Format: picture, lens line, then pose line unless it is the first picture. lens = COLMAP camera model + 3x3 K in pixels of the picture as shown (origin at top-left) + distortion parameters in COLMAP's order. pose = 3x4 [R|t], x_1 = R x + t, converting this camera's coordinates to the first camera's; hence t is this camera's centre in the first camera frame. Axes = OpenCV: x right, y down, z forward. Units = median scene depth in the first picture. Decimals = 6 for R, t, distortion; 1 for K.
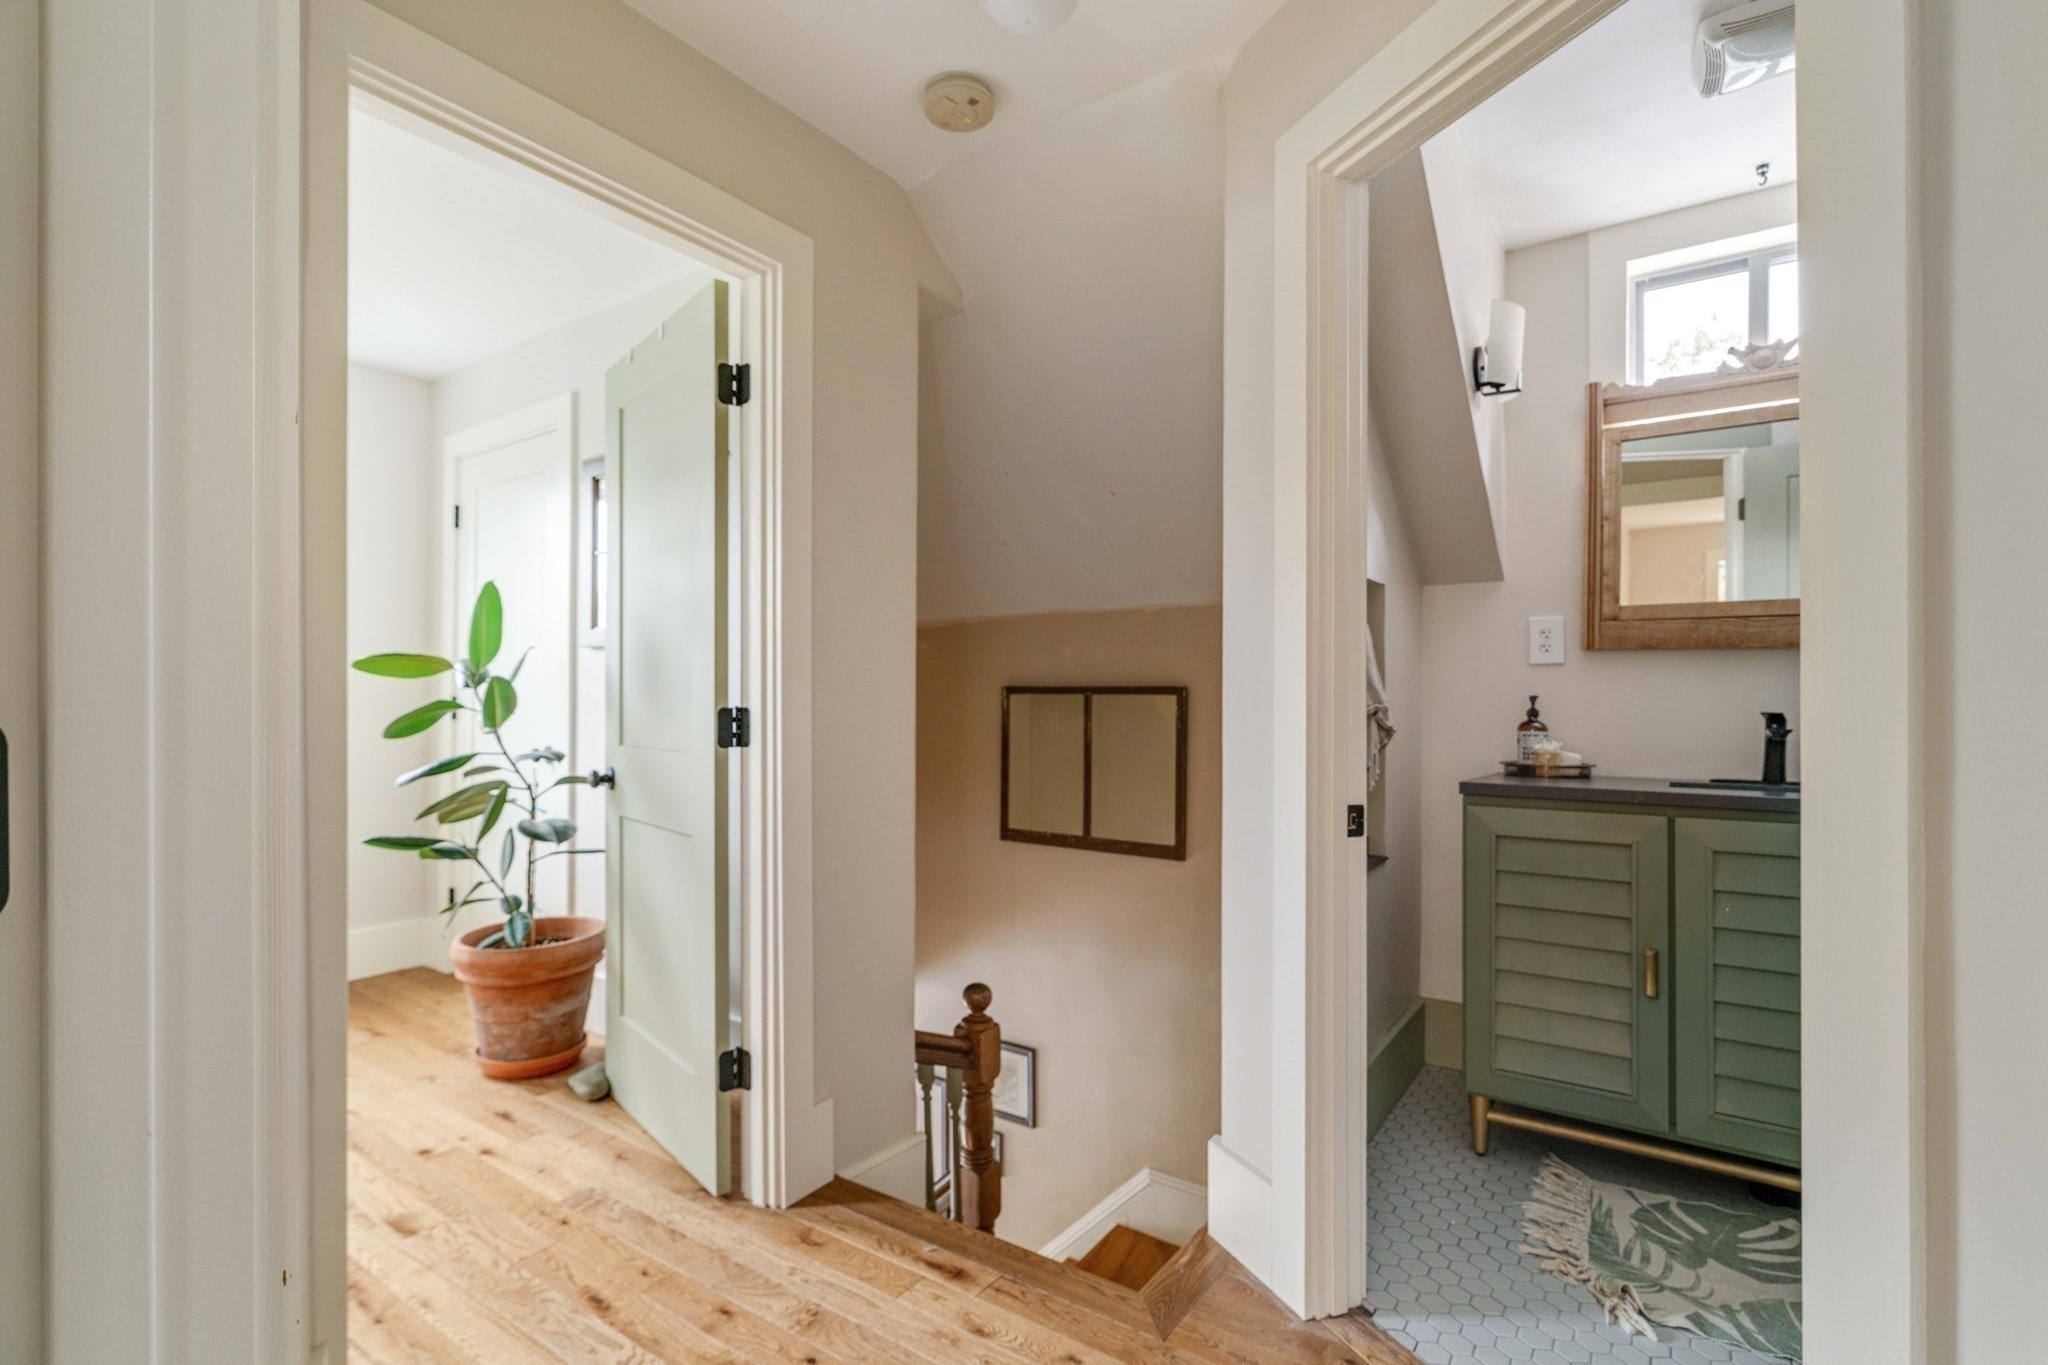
lens RADIAL K [[943.4, 0, 1022.4], [0, 943.4, 698.8], [0, 0, 1]] dist [-0.004900, -0.000158]
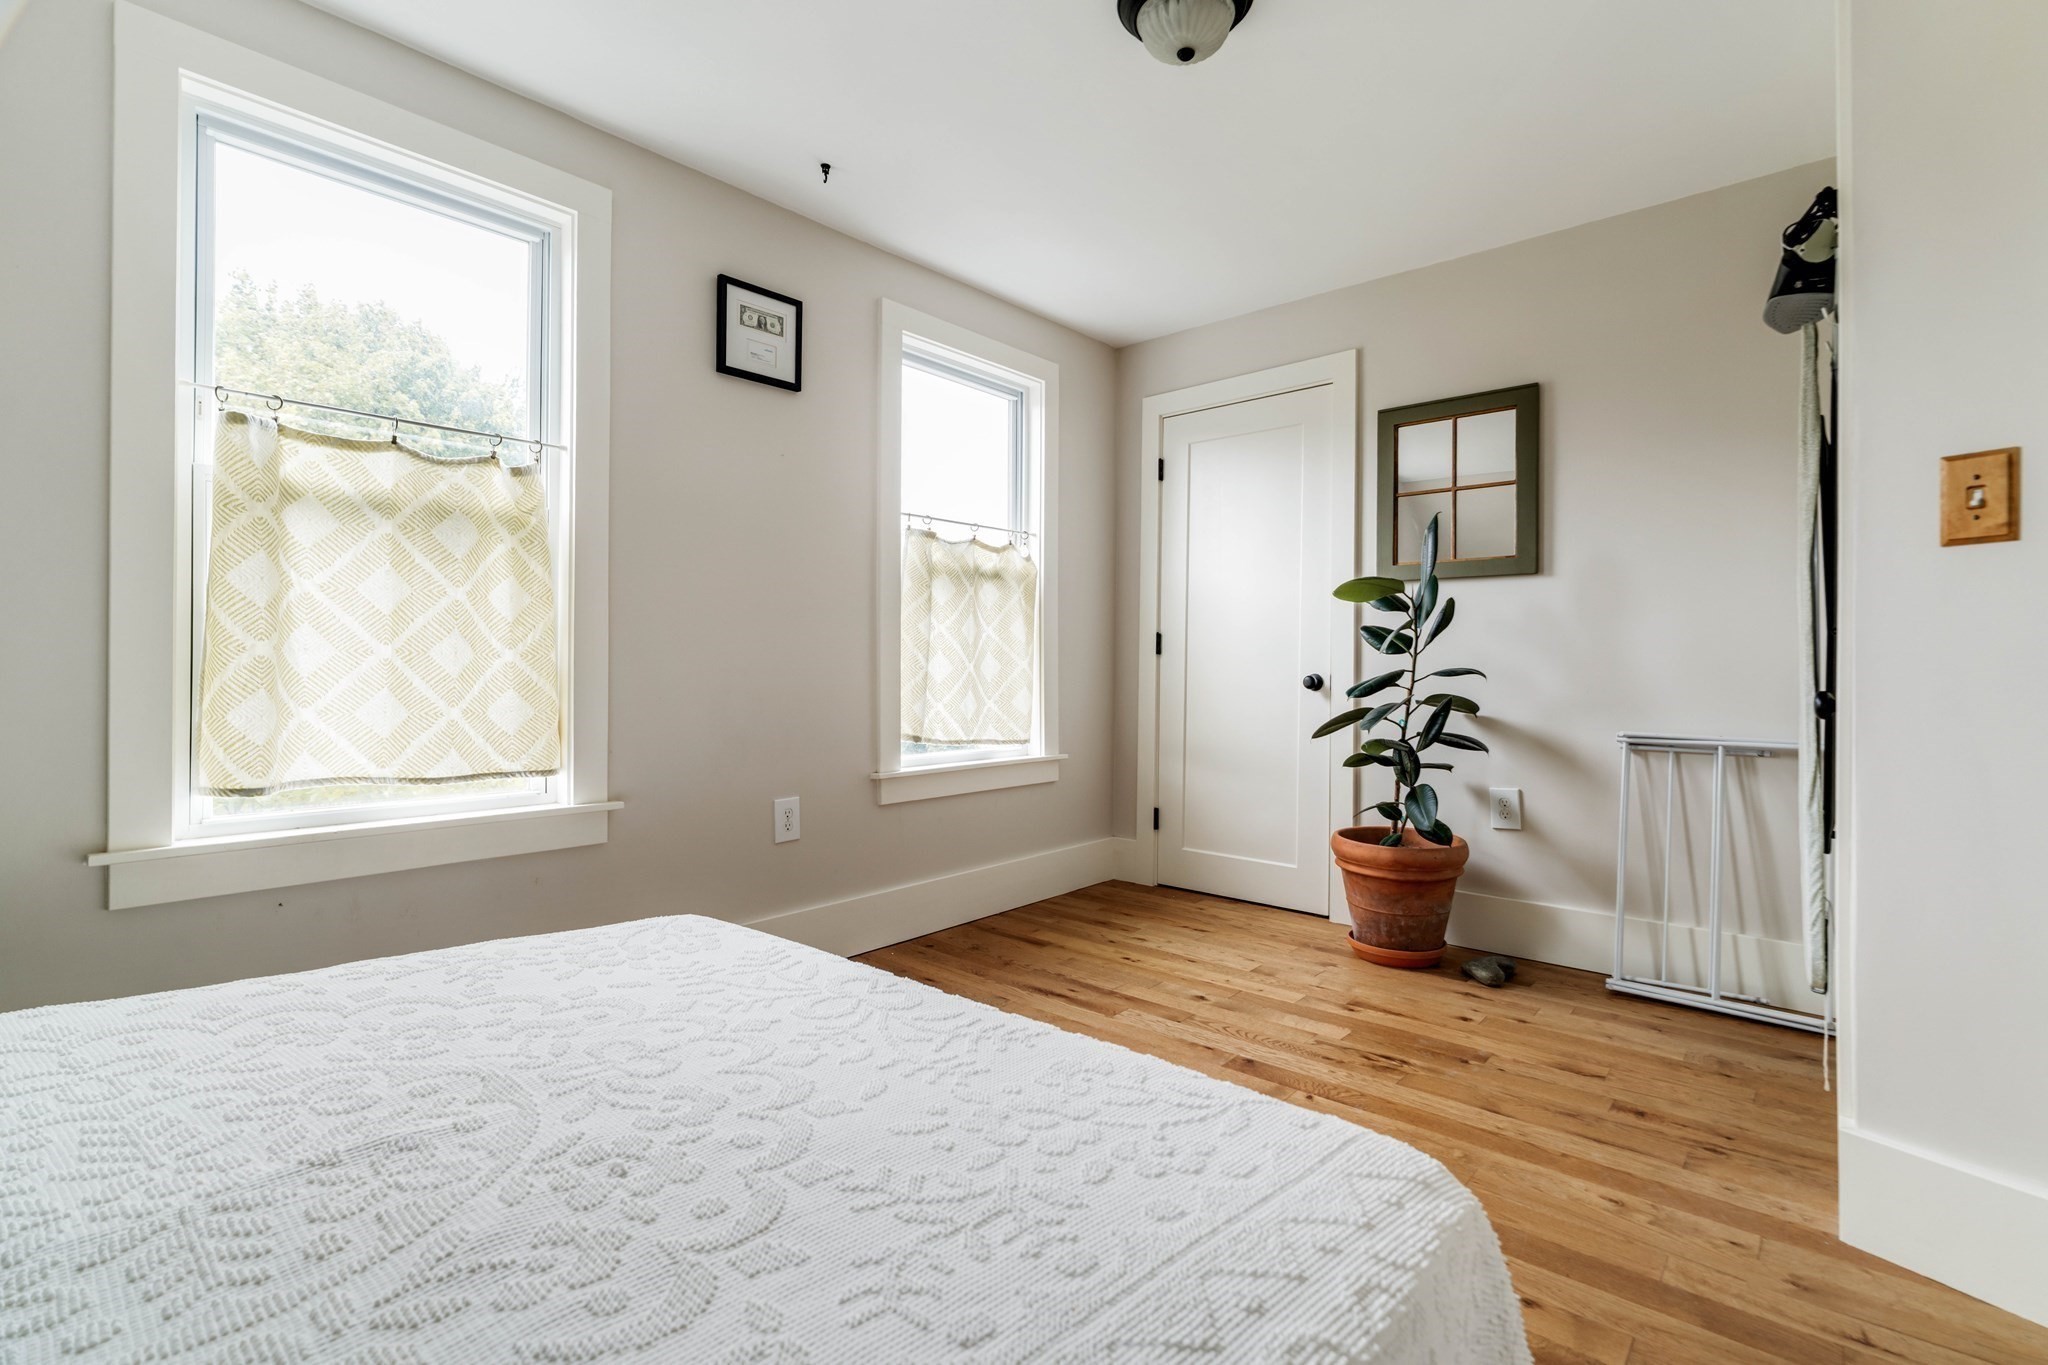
lens RADIAL K [[943.4, 0, 1027.1], [0, 943.4, 667.7], [0, 0, 1]] dist [-0.004900, -0.000158]
pose [[0.994607, 0.004115, -0.103630, -0.889322], [-0.004949, 0.999957, -0.007790, 0.064370], [0.103594, 0.008261, 0.994585, -0.147652]]
